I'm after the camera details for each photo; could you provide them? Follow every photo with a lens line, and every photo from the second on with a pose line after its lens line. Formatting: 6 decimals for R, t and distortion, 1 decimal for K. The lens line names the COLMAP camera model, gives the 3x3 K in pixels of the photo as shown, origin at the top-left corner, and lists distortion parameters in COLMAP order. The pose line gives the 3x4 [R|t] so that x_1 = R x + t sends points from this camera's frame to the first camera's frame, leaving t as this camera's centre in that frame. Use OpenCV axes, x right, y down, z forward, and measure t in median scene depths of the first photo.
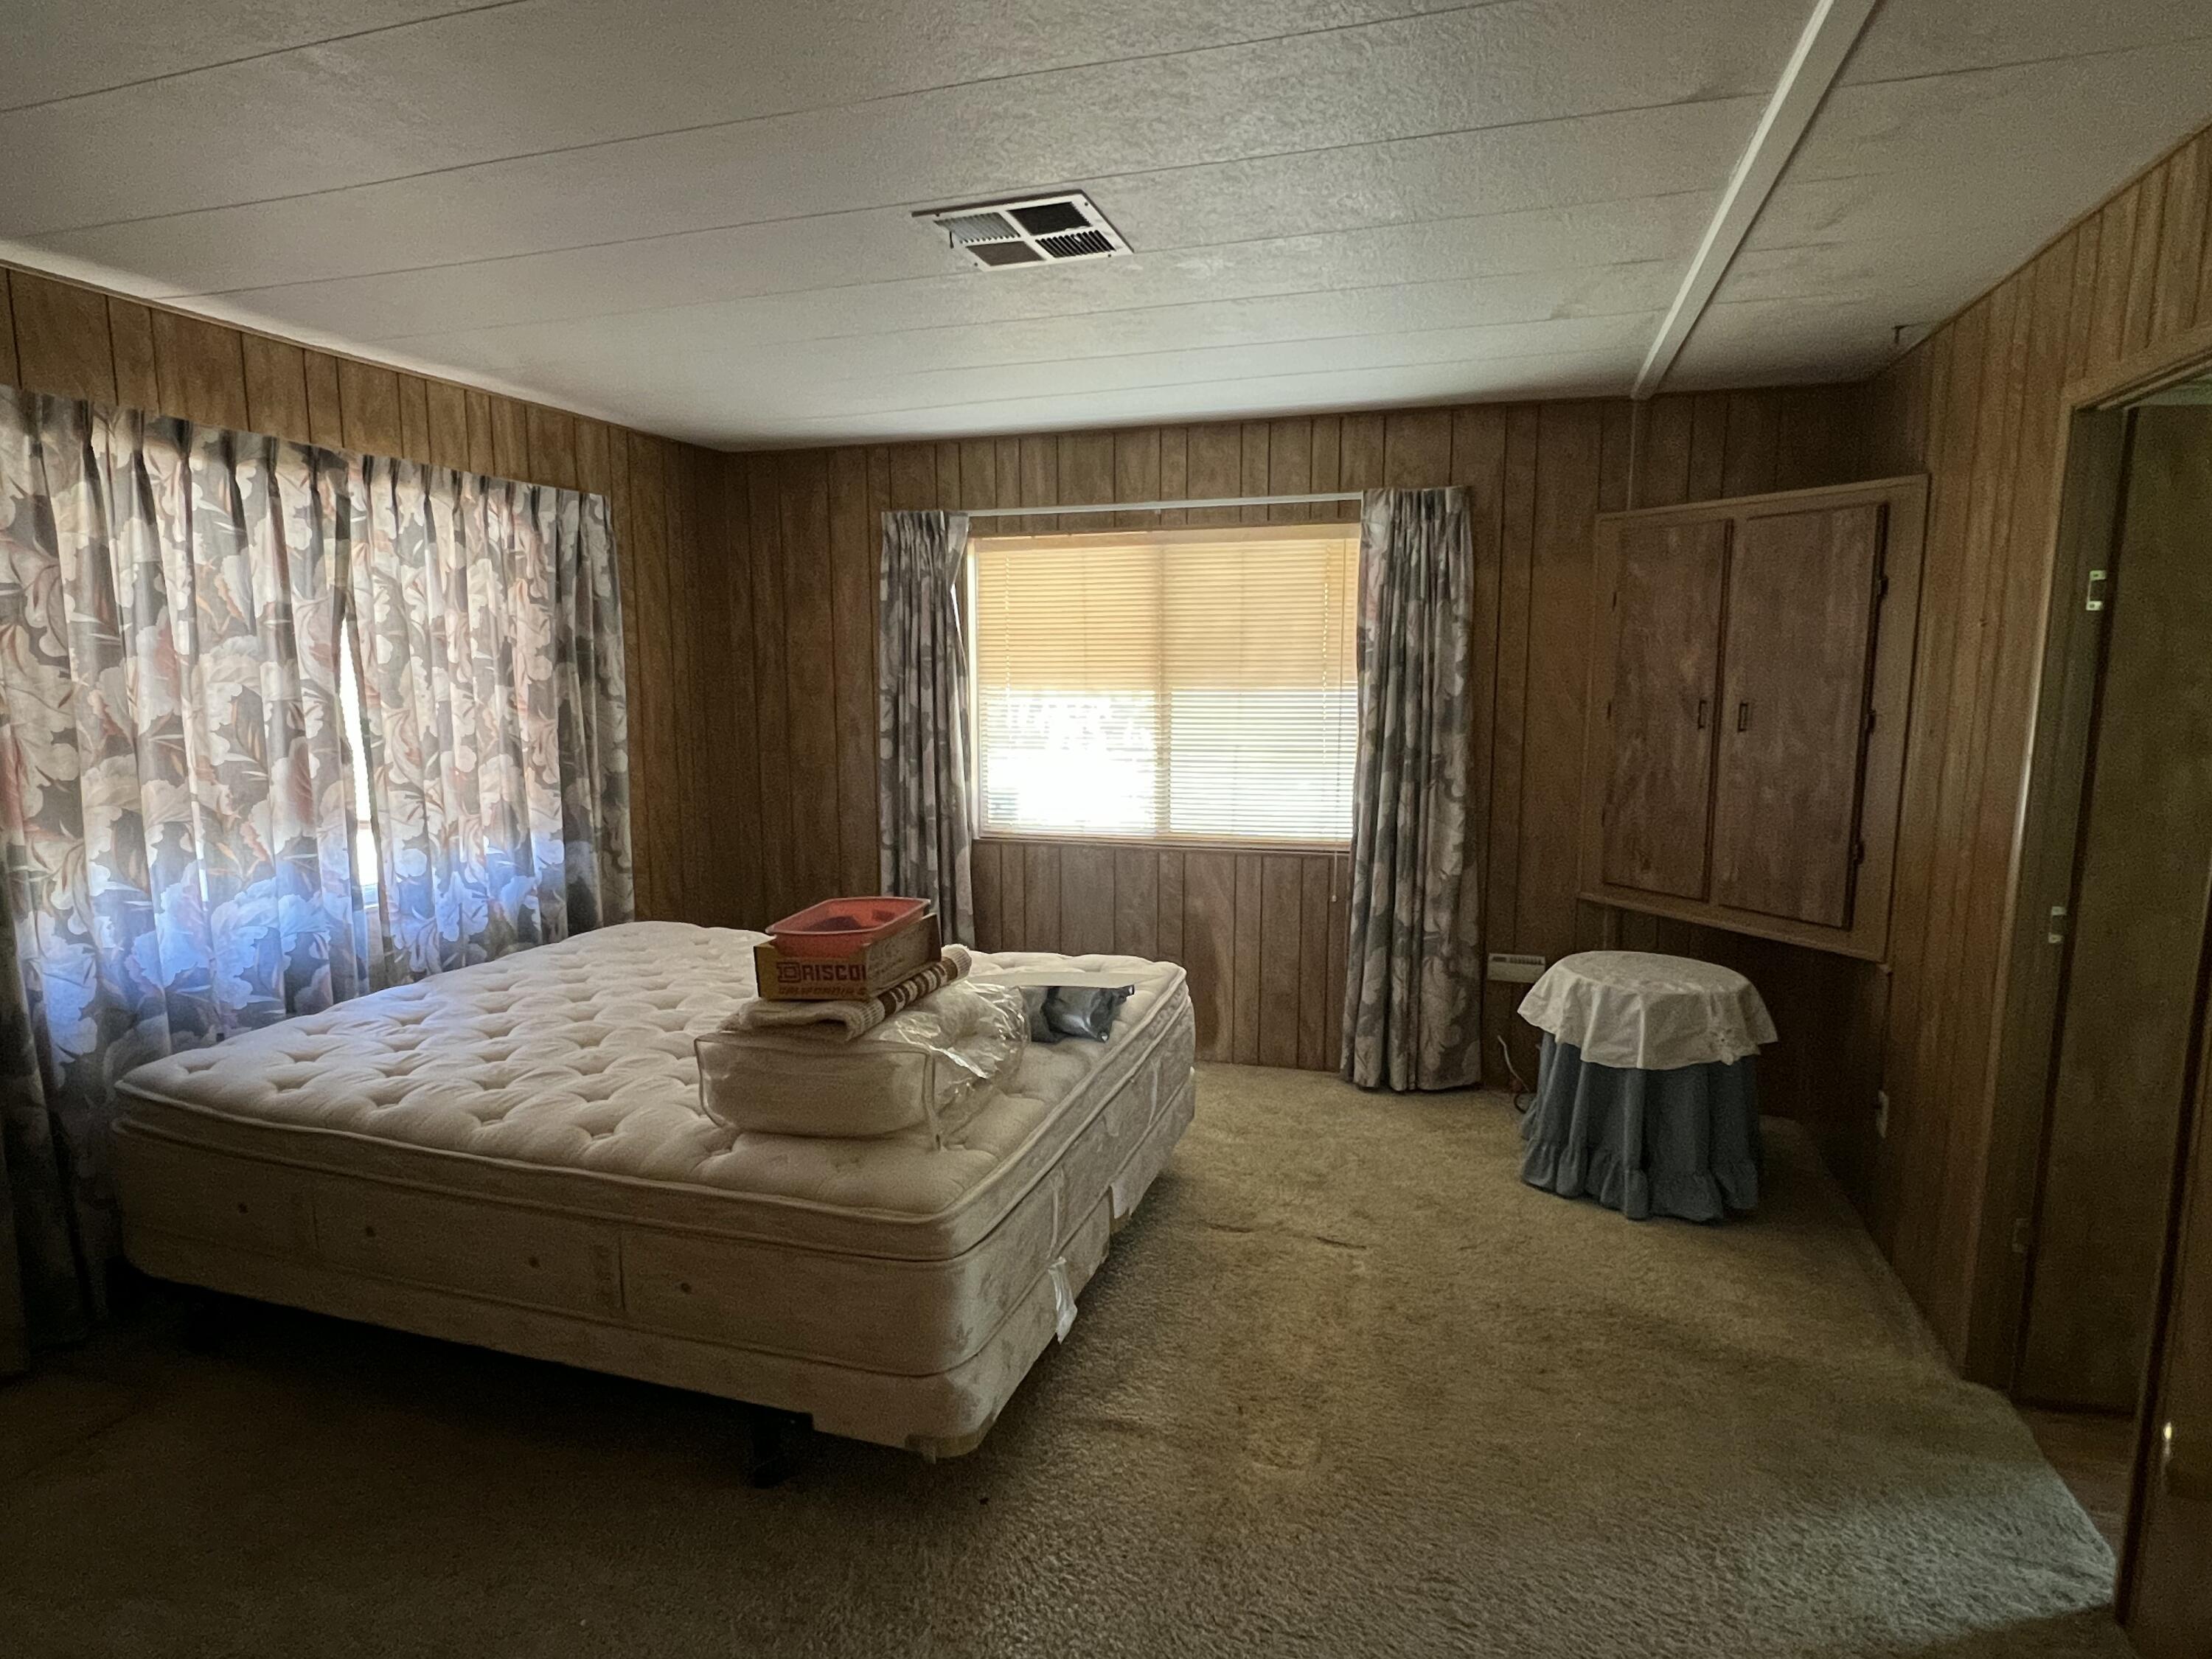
lens RADIAL K [[1254.4, 0, 1106.0], [0, 1254.4, 829.5], [0, 0, 1]] dist [-0.000441, -0.001250]
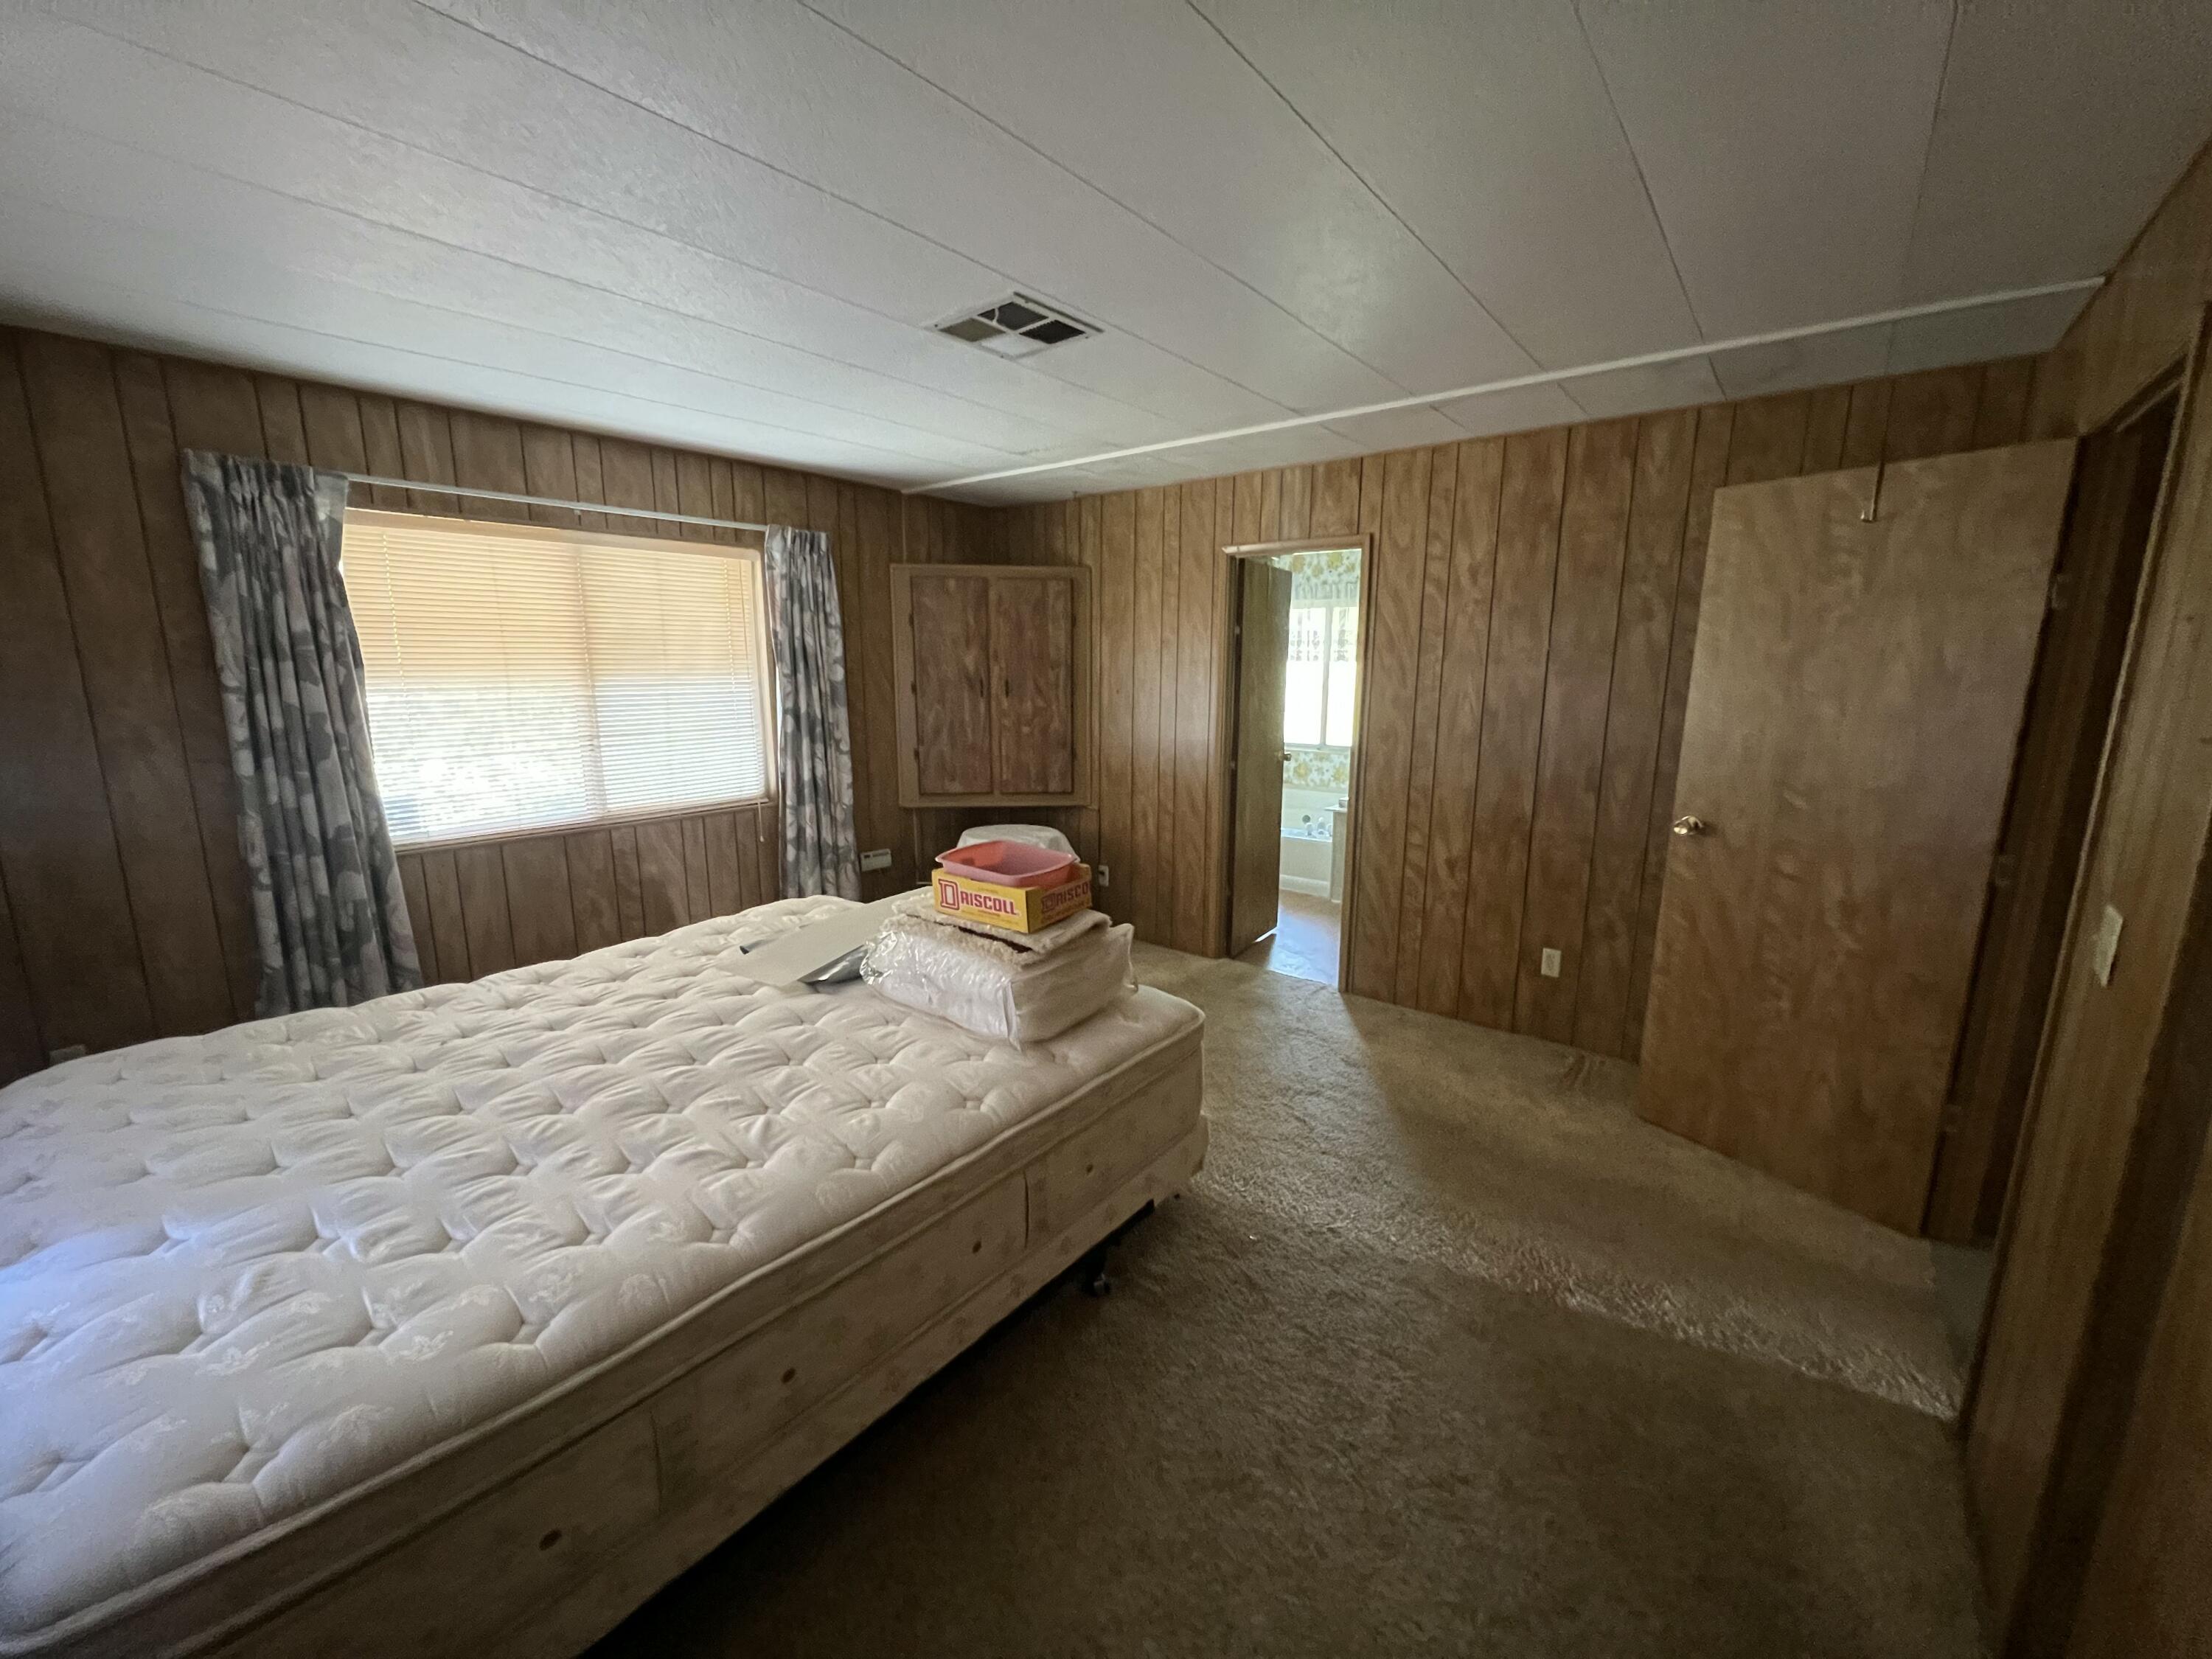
lens RADIAL K [[889.7, 0, 1106.0], [0, 889.7, 829.5], [0, 0, 1]] dist [-0.002259, -0.000367]
pose [[0.350578, -0.169954, 0.920983, -0.571422], [0.118577, 0.983537, 0.136360, -0.040832], [-0.928996, 0.061402, 0.364959, 0.344904]]
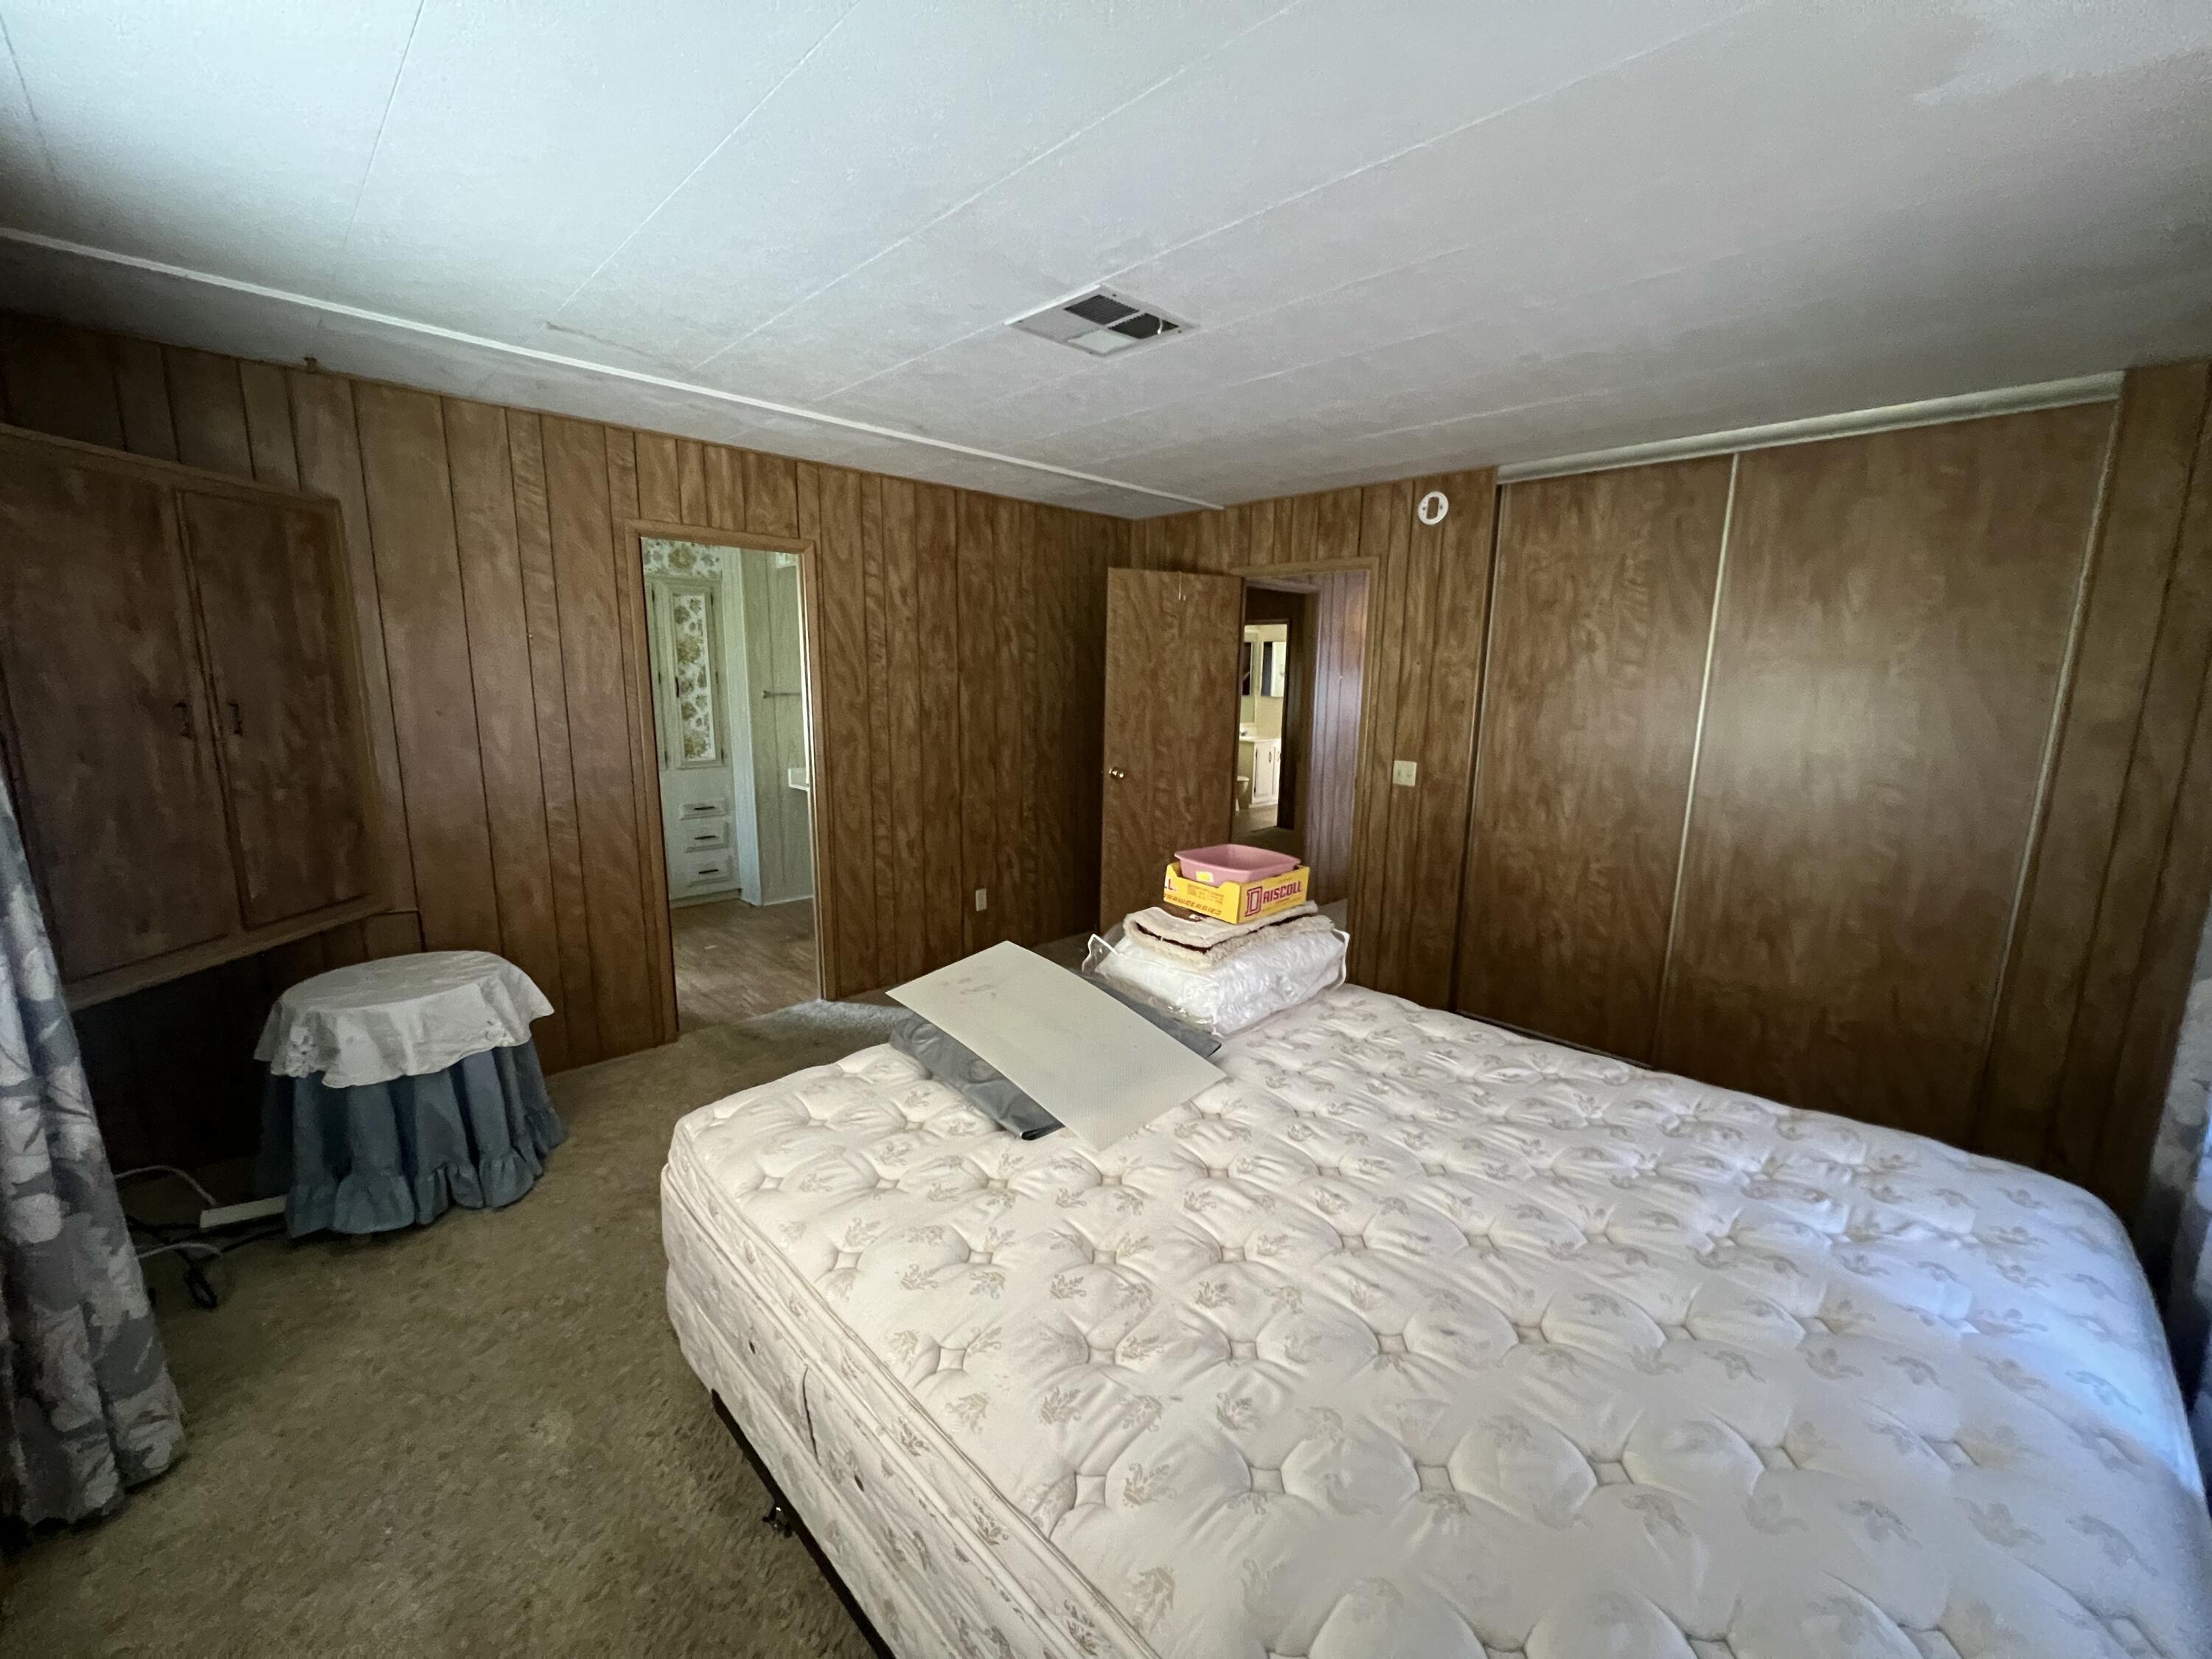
lens RADIAL K [[881.9, 0, 1106.0], [0, 881.9, 829.5], [0, 0, 1]] dist [0.002138, 0.000207]
pose [[-0.888437, -0.091115, 0.449865, -0.296885], [0.047876, 0.956357, 0.288250, -0.142208], [-0.456495, 0.277630, -0.845301, 1.086925]]
